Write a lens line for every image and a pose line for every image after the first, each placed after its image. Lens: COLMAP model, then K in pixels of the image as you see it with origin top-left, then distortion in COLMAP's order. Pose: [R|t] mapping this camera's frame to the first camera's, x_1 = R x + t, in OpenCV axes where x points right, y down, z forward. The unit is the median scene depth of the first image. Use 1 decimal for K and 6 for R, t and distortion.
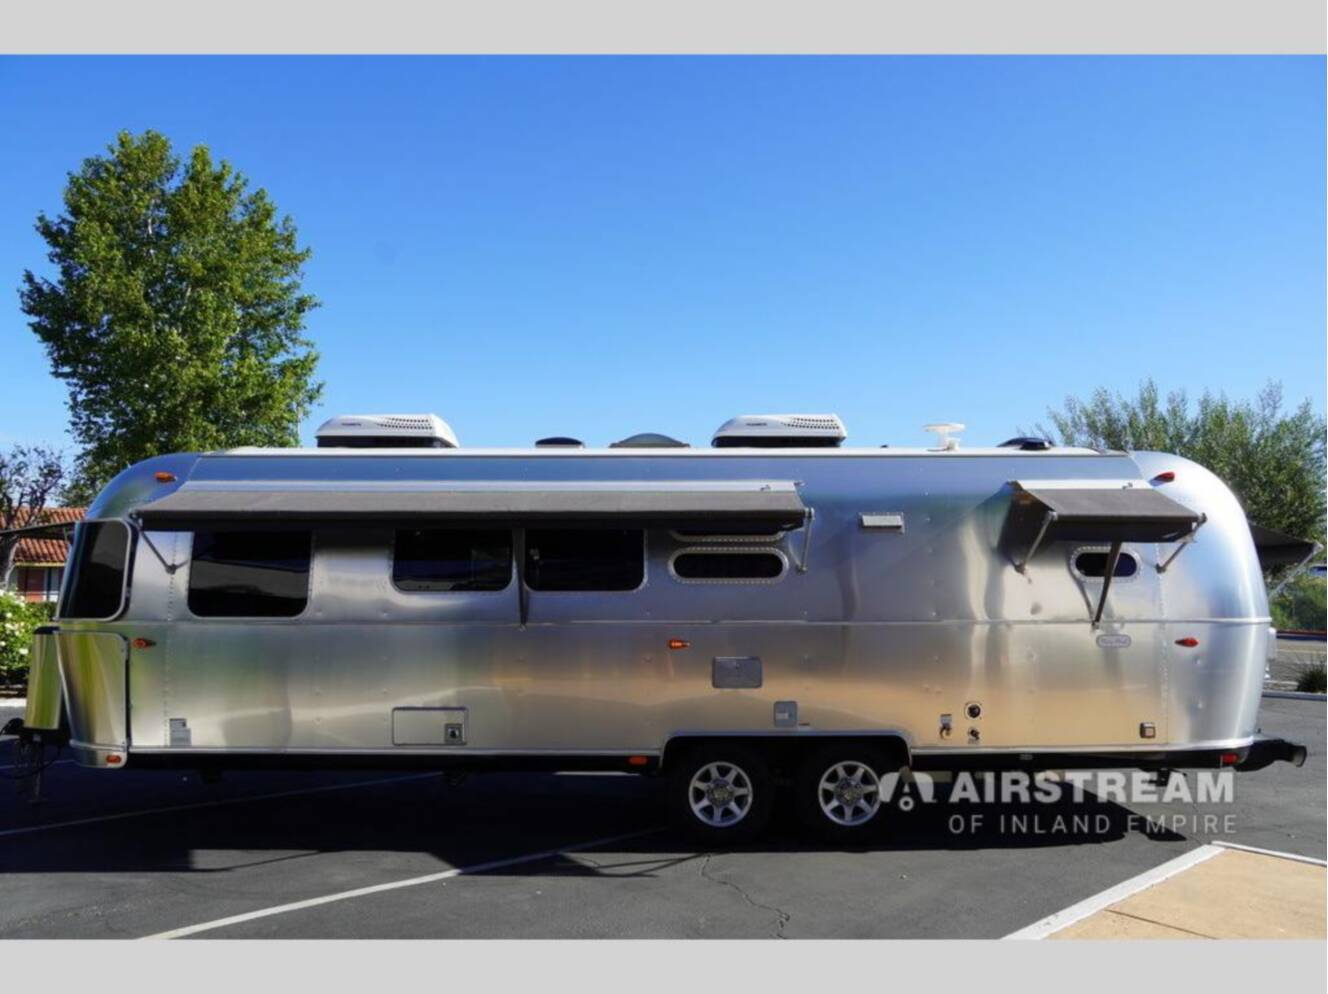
lens RADIAL K [[978.1, 0, 655.2], [0, 978.1, 499.3], [0, 0, 1]] dist [0.003207, 0.001946]
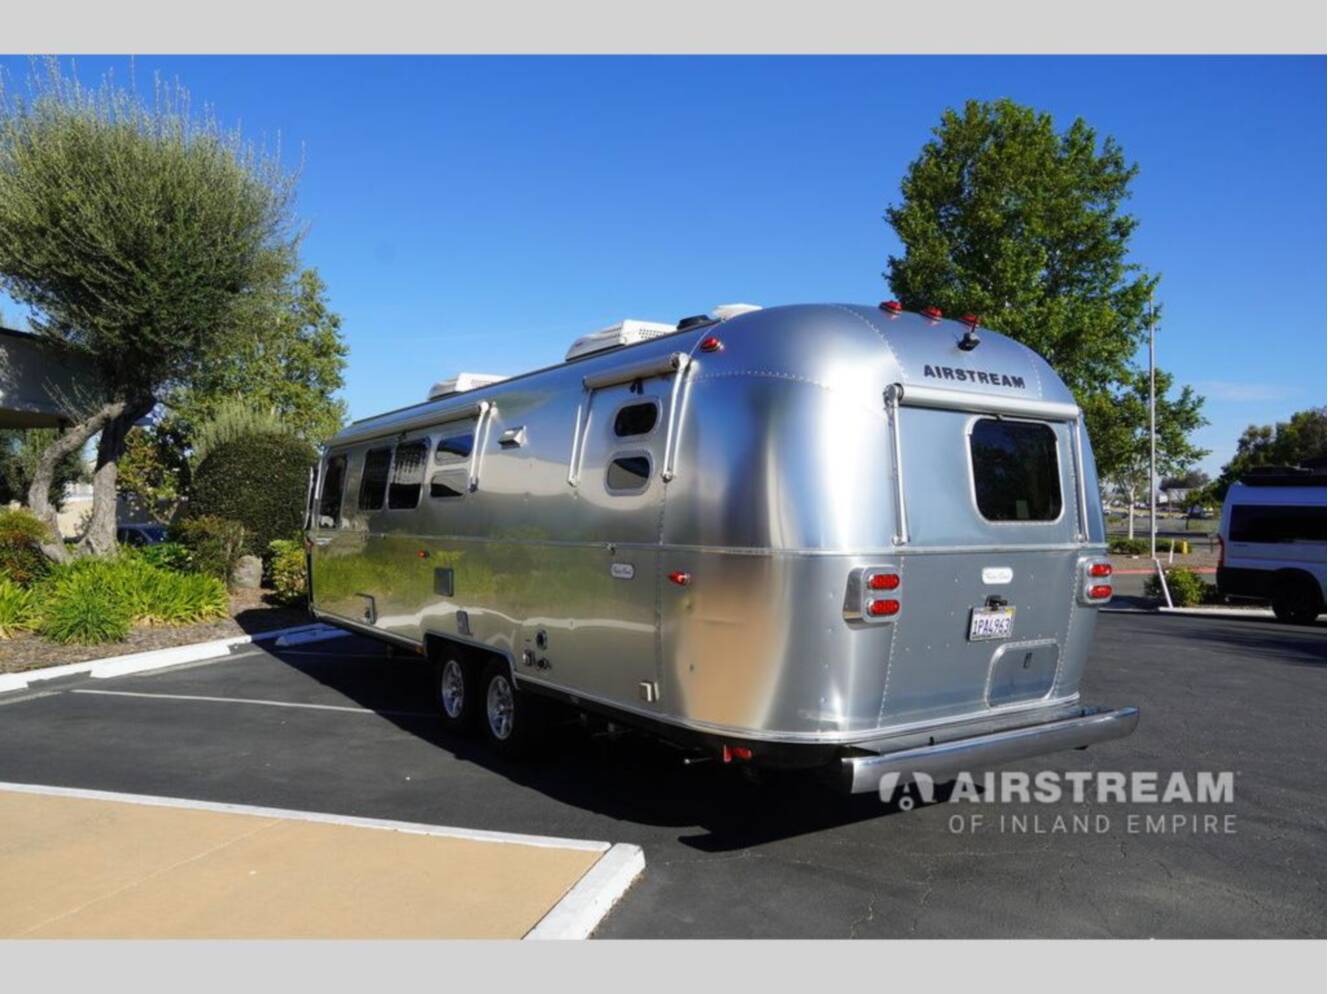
lens RADIAL K [[978.3, 0, 666.4], [0, 978.3, 498.5], [0, 0, 1]] dist [-0.008296, -0.002120]
pose [[0.556753, -0.014266, -0.830556, 0.207394], [0.064029, 0.997615, 0.025786, 0.012604], [0.828207, -0.067536, 0.556338, 0.108175]]
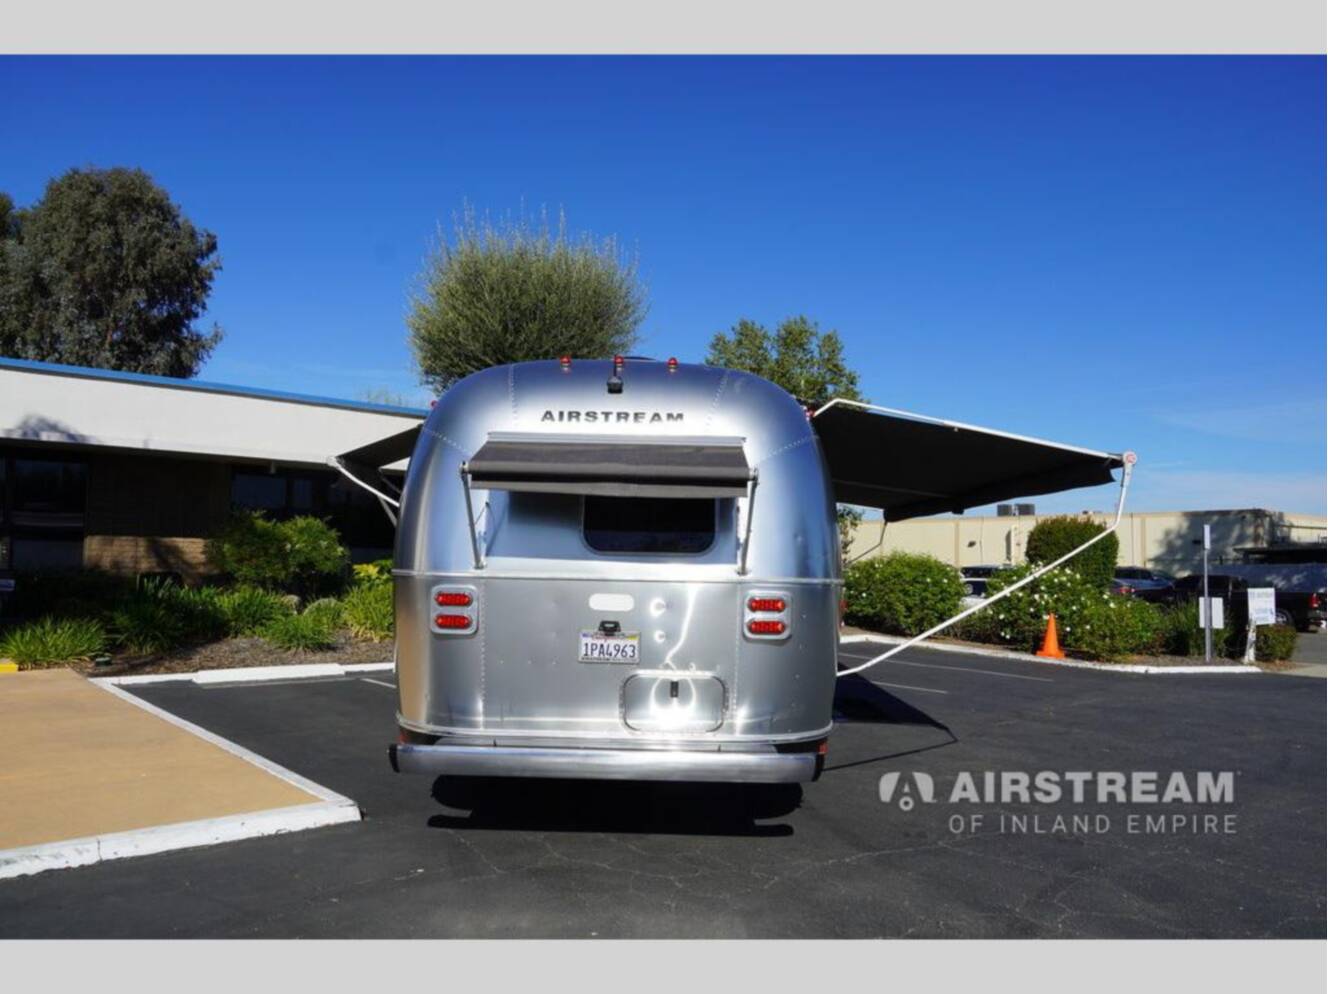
lens RADIAL K [[991.4, 0, 657.7], [0, 991.4, 496.4], [0, 0, 1]] dist [-0.046136, 0.046078]
pose [[0.000460, -0.066562, -0.997782, 0.265110], [0.060653, 0.995947, -0.066412, 0.023967], [0.998159, -0.060488, 0.004495, 0.225122]]
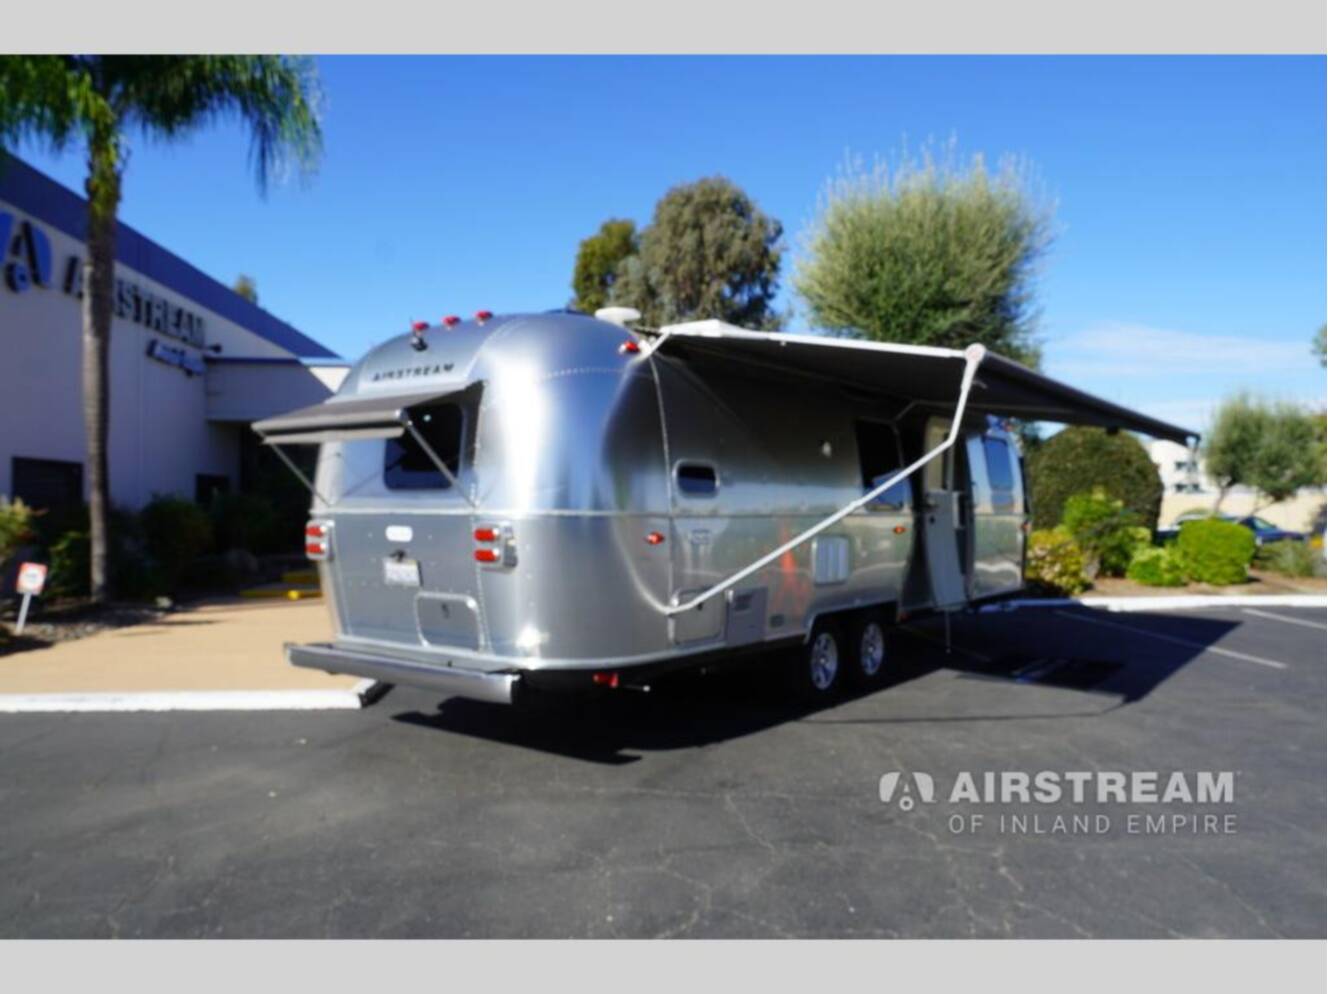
lens RADIAL K [[991.4, 0, 657.7], [0, 991.4, 496.4], [0, 0, 1]] dist [-0.046136, 0.046078]
pose [[-0.604422, -0.013686, -0.796547, 0.227525], [0.062160, 0.995994, -0.064280, 0.036396], [0.794236, -0.088365, -0.601150, 0.352126]]
